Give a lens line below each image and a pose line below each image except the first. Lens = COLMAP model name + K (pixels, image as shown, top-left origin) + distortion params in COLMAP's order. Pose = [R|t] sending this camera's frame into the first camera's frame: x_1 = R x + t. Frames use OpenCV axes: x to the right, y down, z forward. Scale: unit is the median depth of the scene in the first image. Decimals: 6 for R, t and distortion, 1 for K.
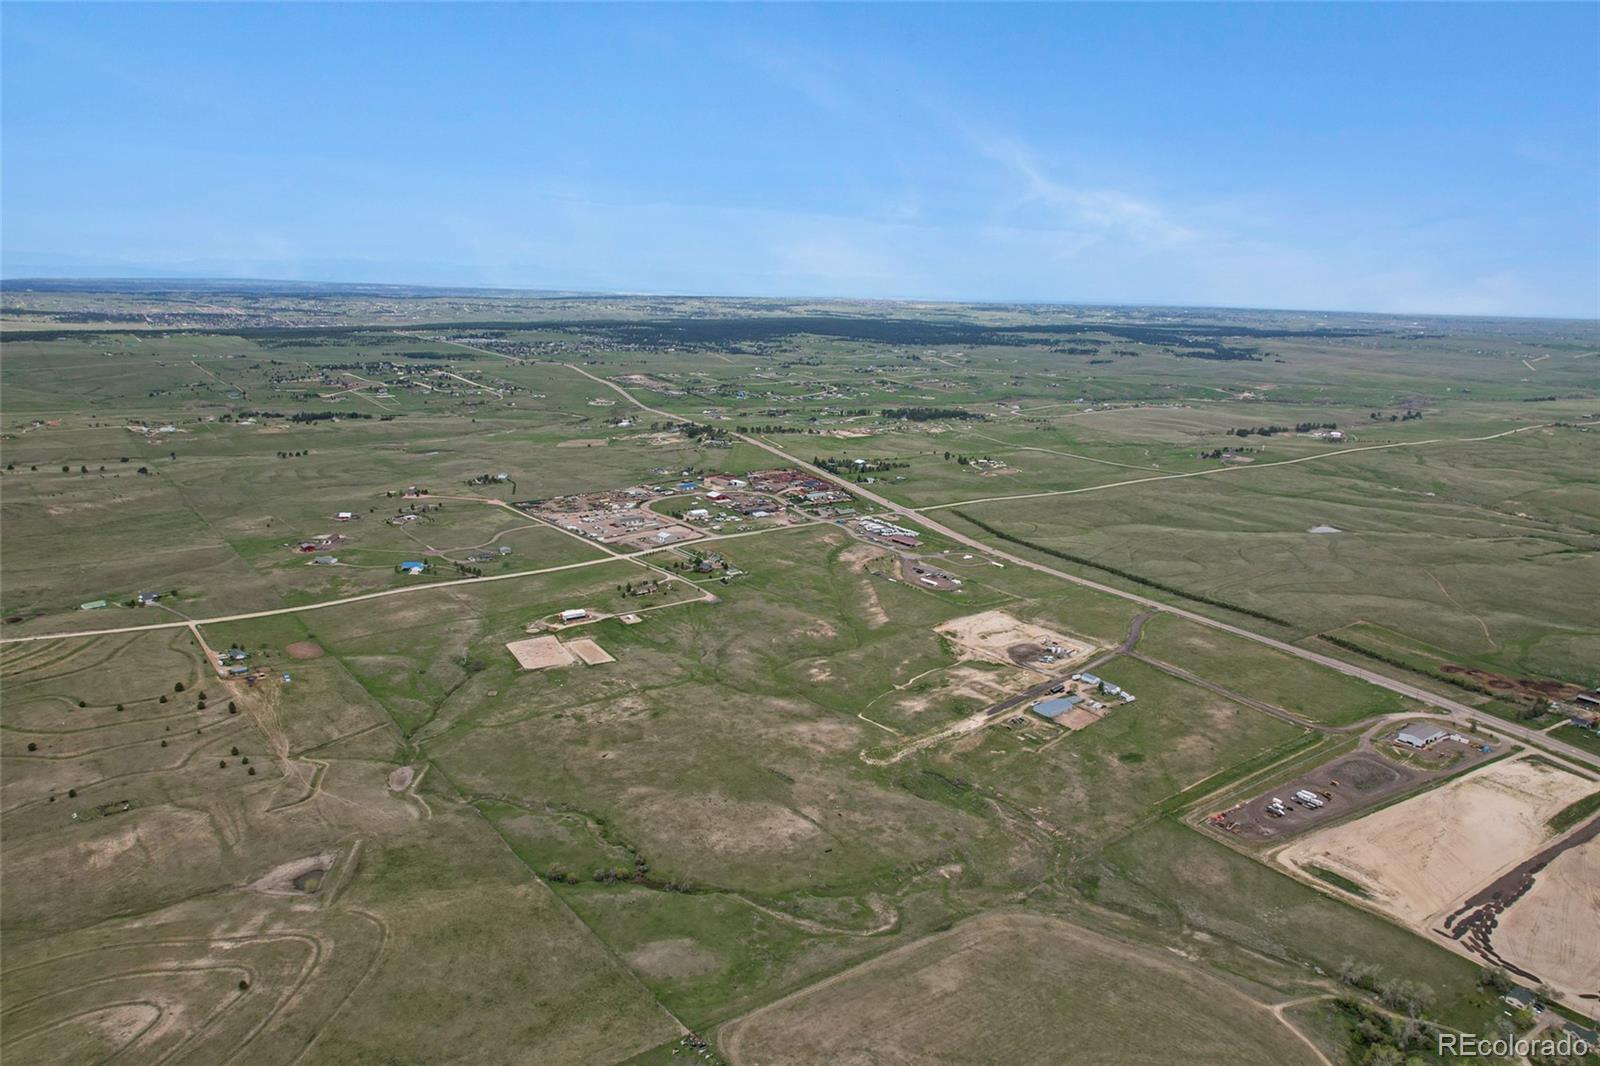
lens RADIAL K [[1114.1, 0, 803.3], [0, 1114.1, 534.0], [0, 0, 1]] dist [-0.050627, 0.056394]
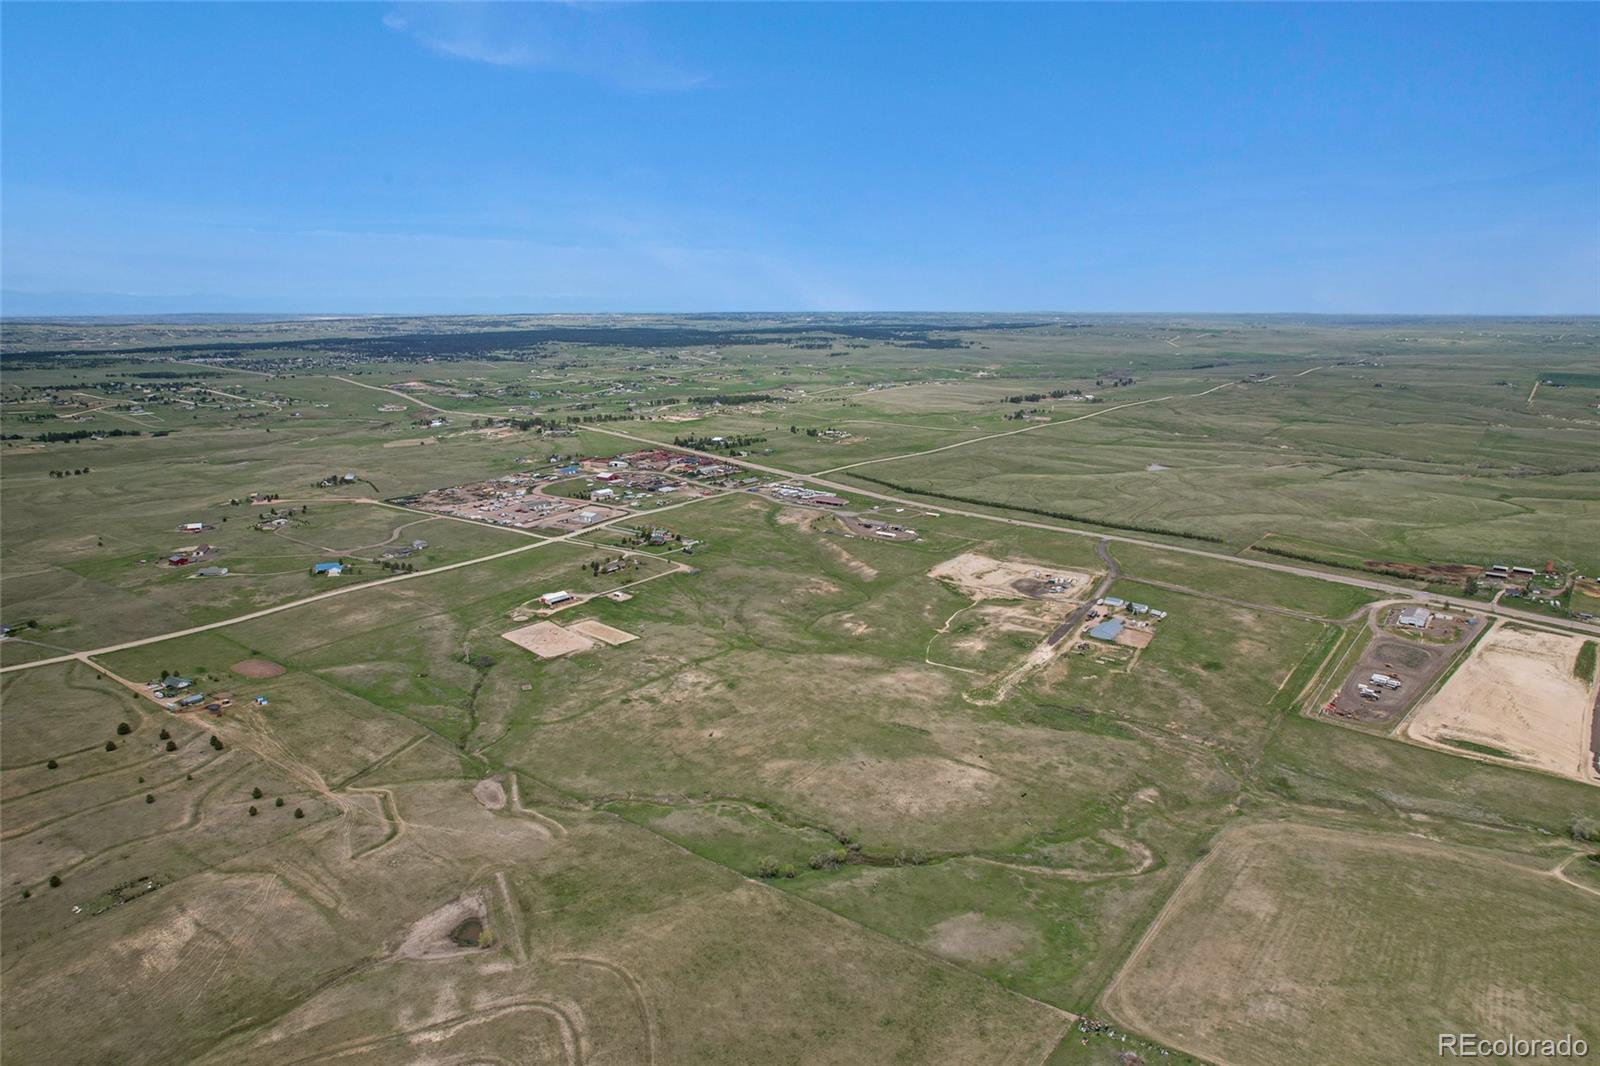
lens RADIAL K [[1024.8, 0, 803.1], [0, 1024.8, 535.9], [0, 0, 1]] dist [-0.052925, 0.063301]
pose [[0.960986, -0.087051, 0.262541, -0.240963], [0.086021, 0.996174, 0.015438, 0.028622], [-0.262881, 0.007749, 0.964797, 0.155432]]
